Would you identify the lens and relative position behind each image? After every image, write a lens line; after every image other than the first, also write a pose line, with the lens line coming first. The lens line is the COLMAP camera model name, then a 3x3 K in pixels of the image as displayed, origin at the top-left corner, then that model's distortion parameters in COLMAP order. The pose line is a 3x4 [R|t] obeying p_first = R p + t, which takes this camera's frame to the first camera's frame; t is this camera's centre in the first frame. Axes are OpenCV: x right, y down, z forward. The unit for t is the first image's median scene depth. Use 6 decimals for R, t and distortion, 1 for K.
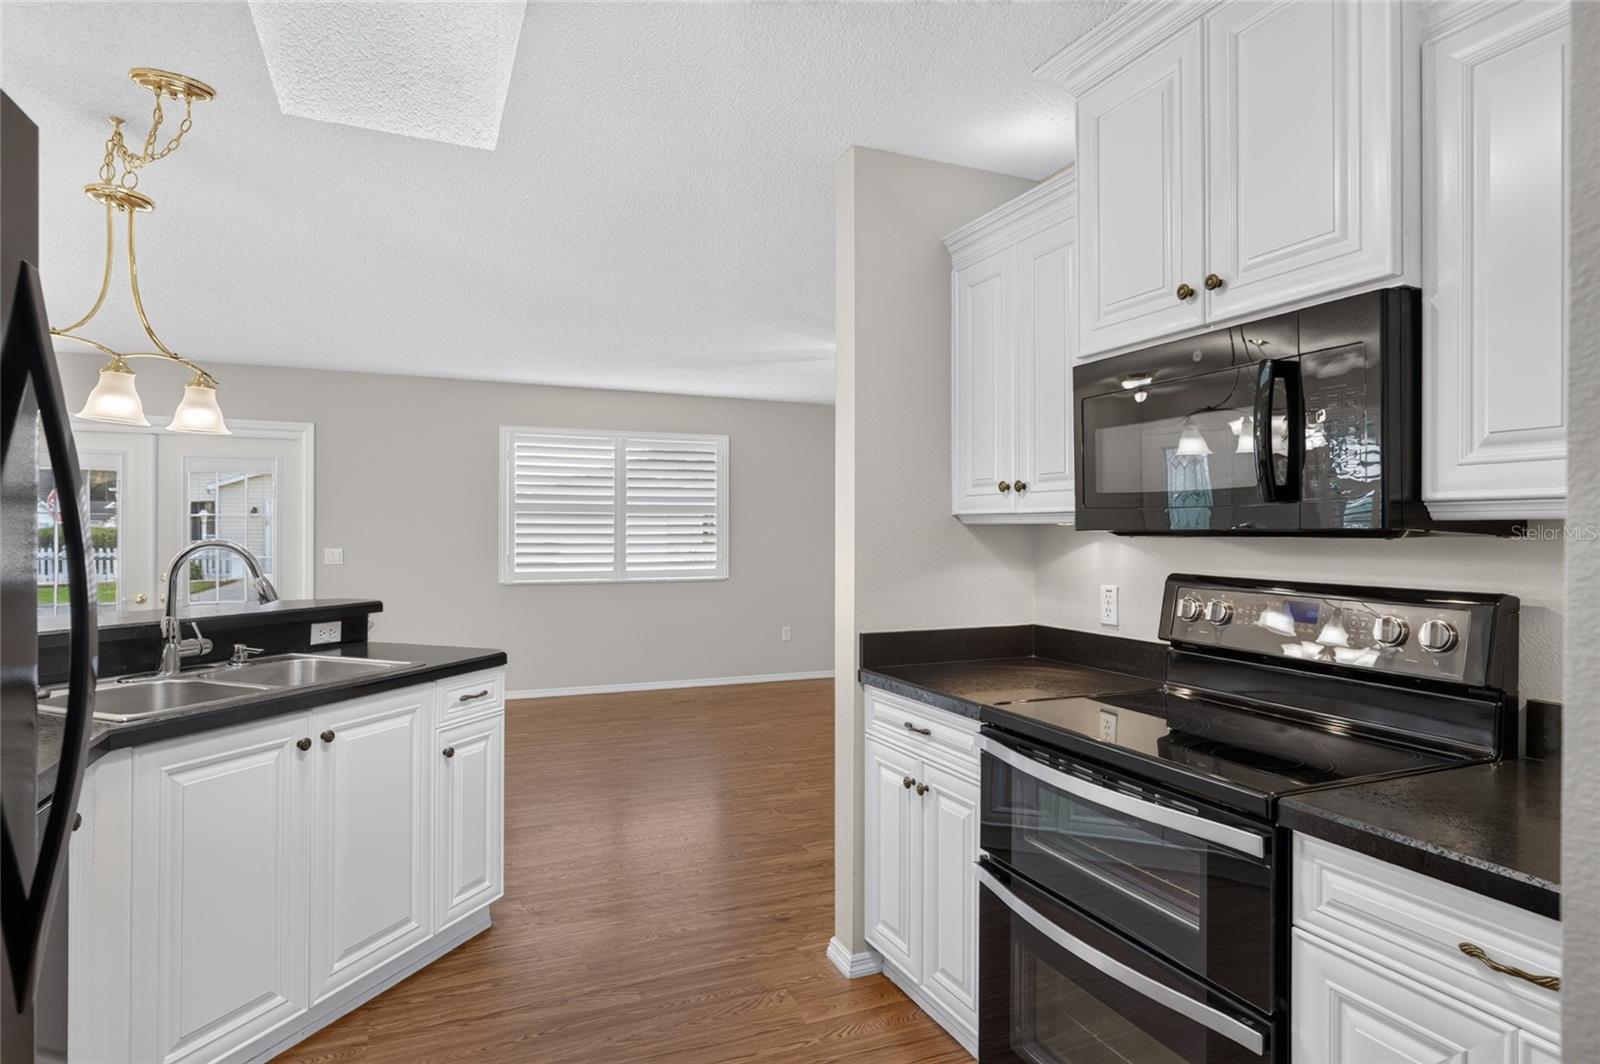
lens RADIAL K [[867.9, 0, 782.3], [0, 867.9, 530.0], [0, 0, 1]] dist [0.033373, 0.000076]
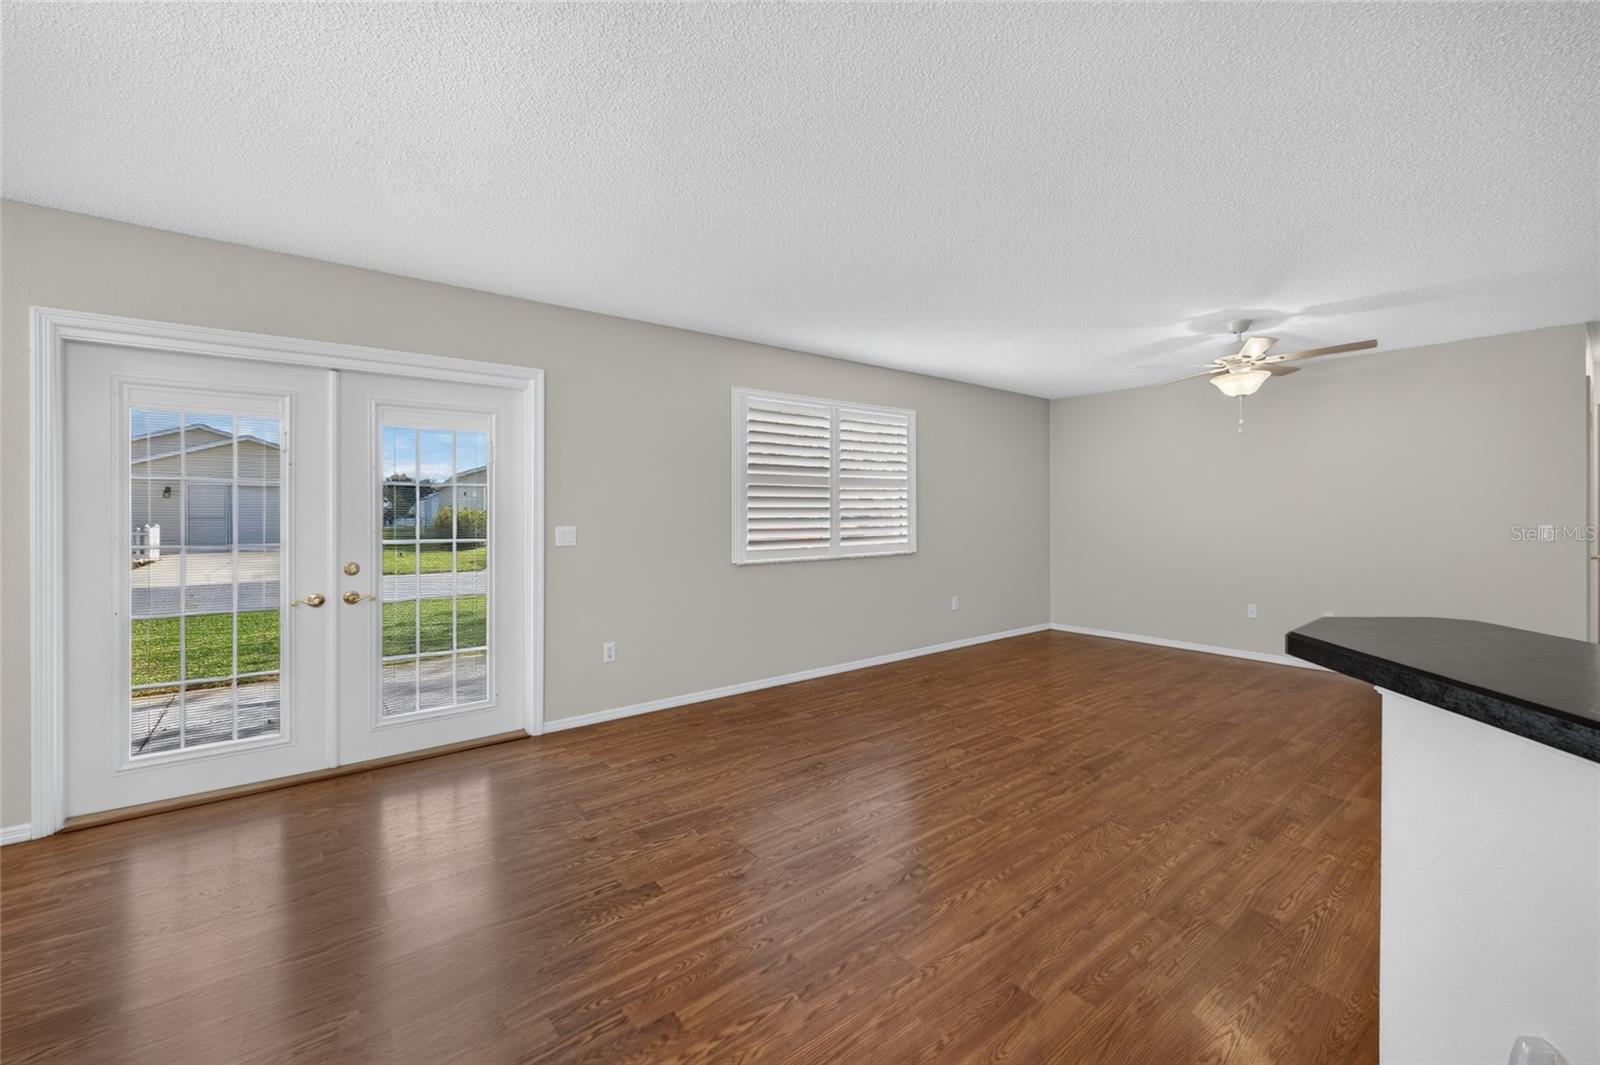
lens RADIAL K [[653.3, 0, 813.8], [0, 653.3, 505.9], [0, 0, 1]] dist [-0.006173, -0.000207]
pose [[0.961968, -0.001484, 0.273159, -0.459113], [0.003093, 0.999980, -0.005458, 0.006872], [-0.273146, 0.006095, 0.961953, 0.359630]]
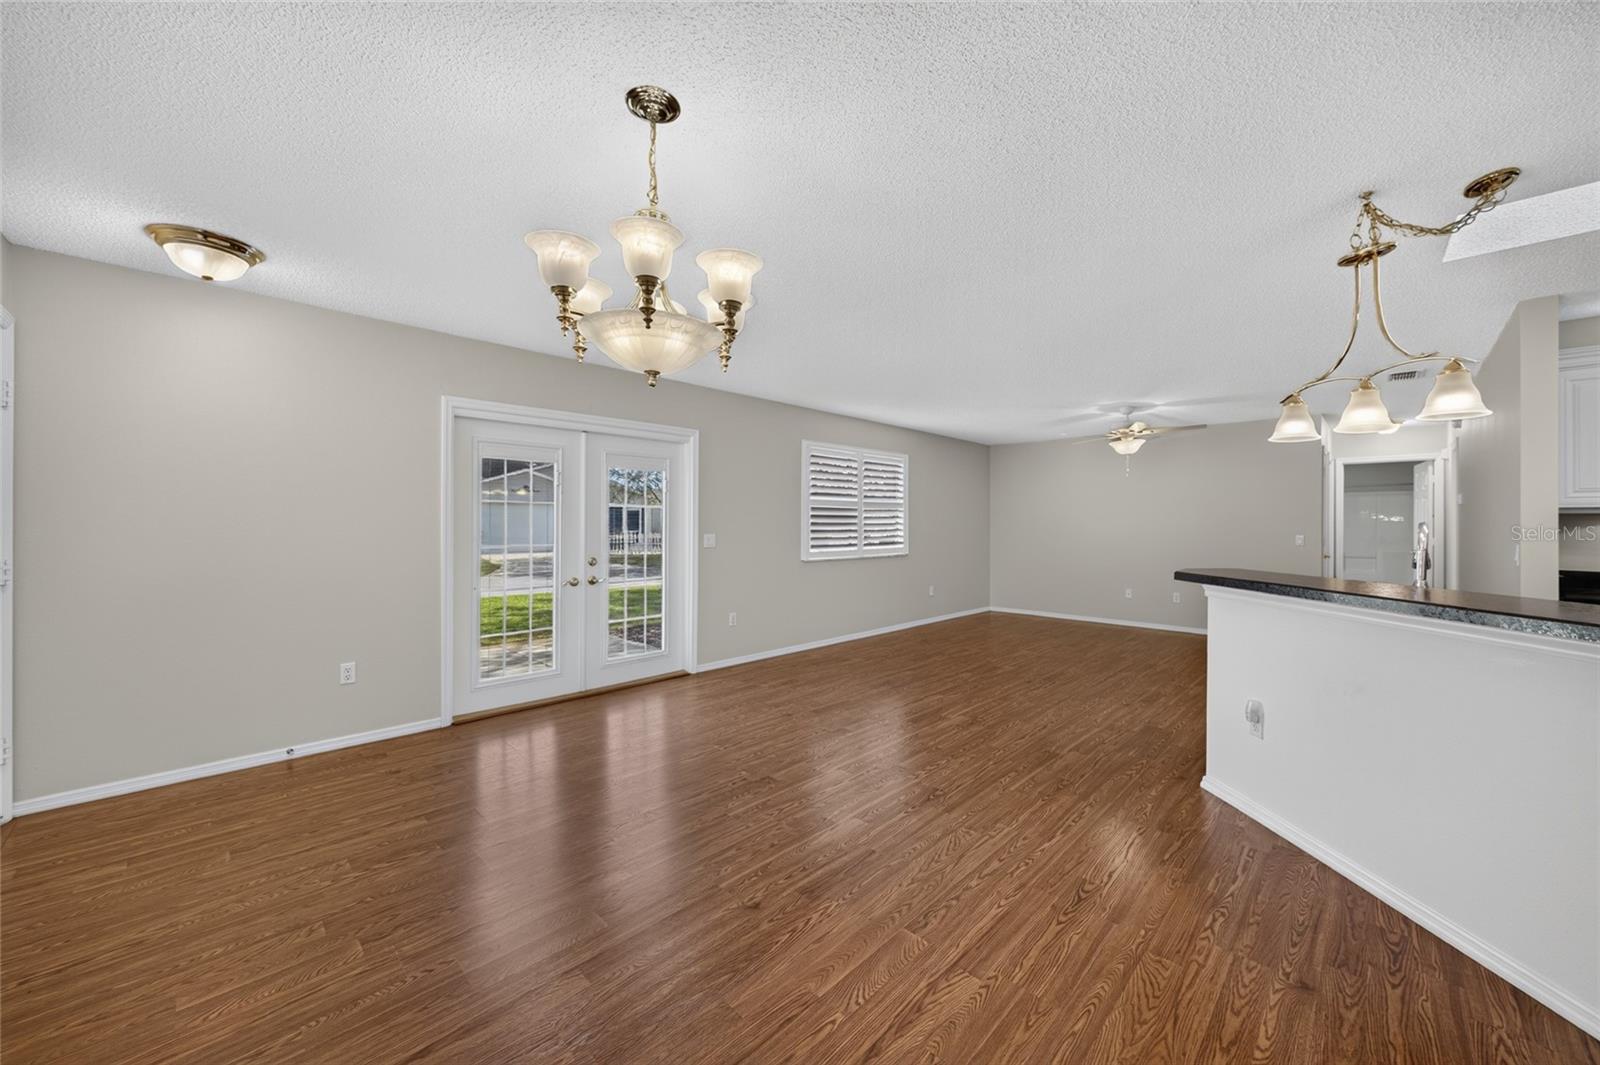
lens RADIAL K [[583.6, 0, 812.1], [0, 583.6, 522.8], [0, 0, 1]] dist [-0.005950, -0.000236]
pose [[0.922503, 0.002153, 0.385984, -0.693609], [-0.001504, 0.999997, -0.001984, 0.007017], [-0.385987, 0.001250, 0.922503, 0.206567]]
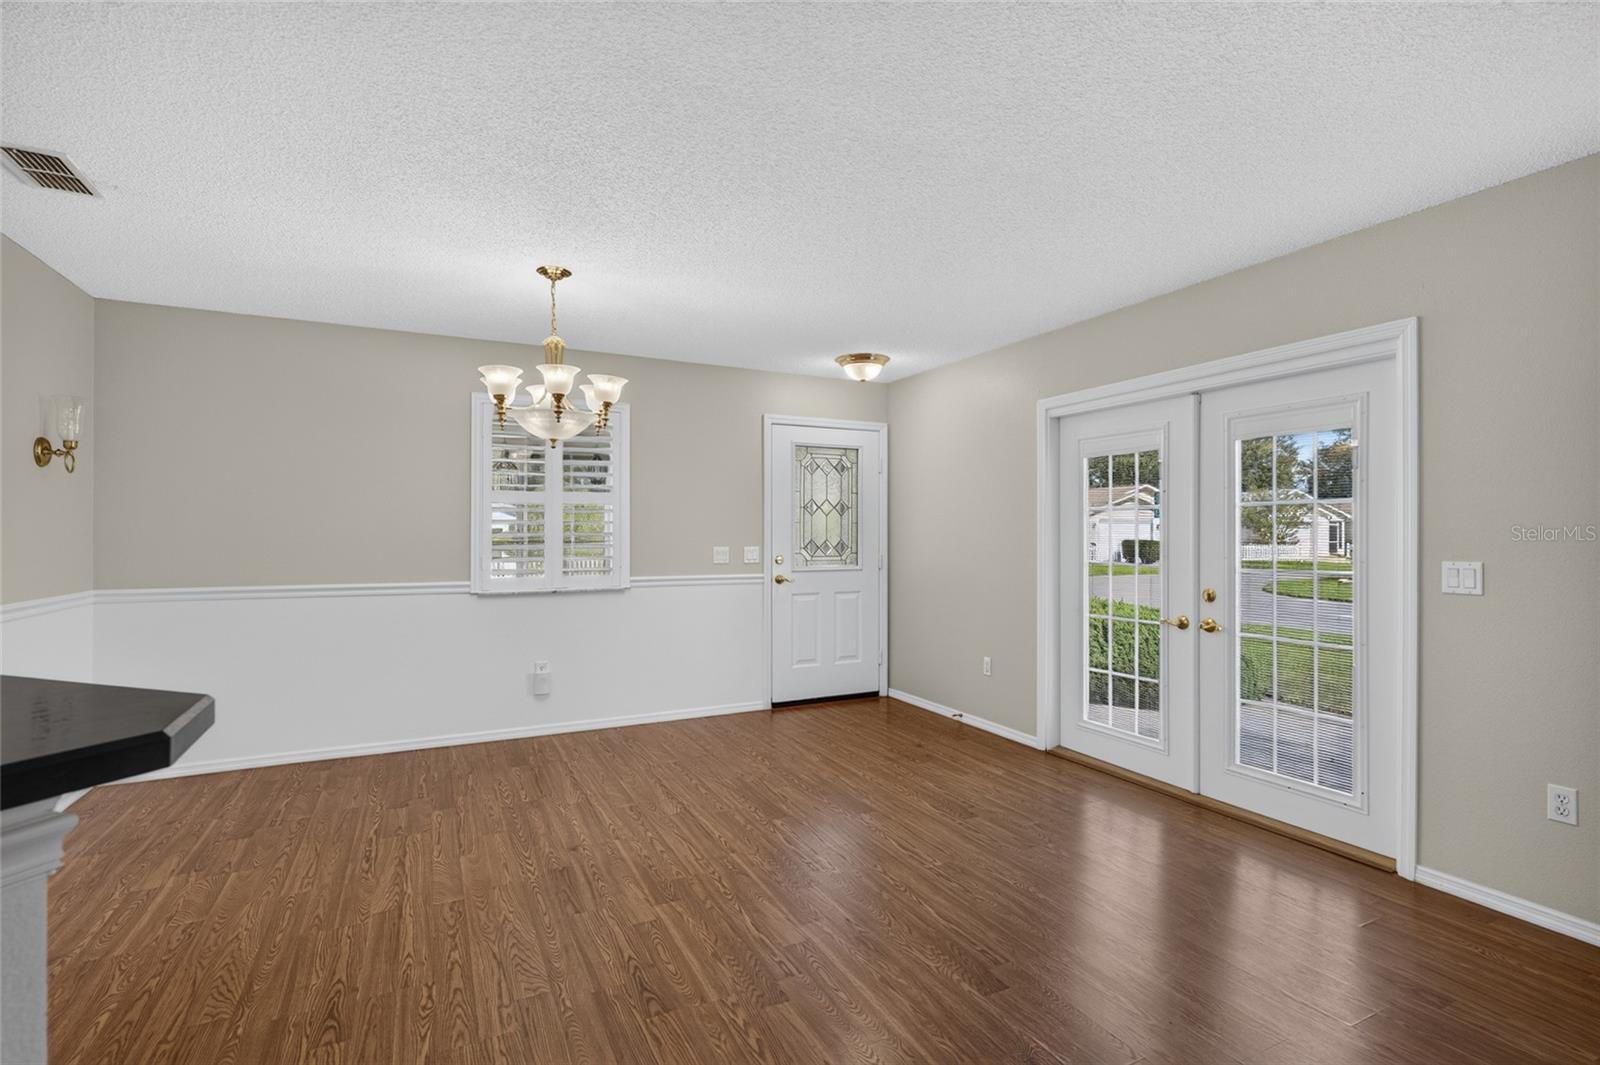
lens RADIAL K [[747.6, 0, 800.0], [0, 747.6, 532.5], [0, 0, 1]] dist [-0.000325, 0.000049]
pose [[0.068476, -0.003499, -0.997647, -0.133461], [-0.001627, 0.999992, -0.003619, 0.007957], [0.997651, 0.001871, 0.068470, 0.599865]]
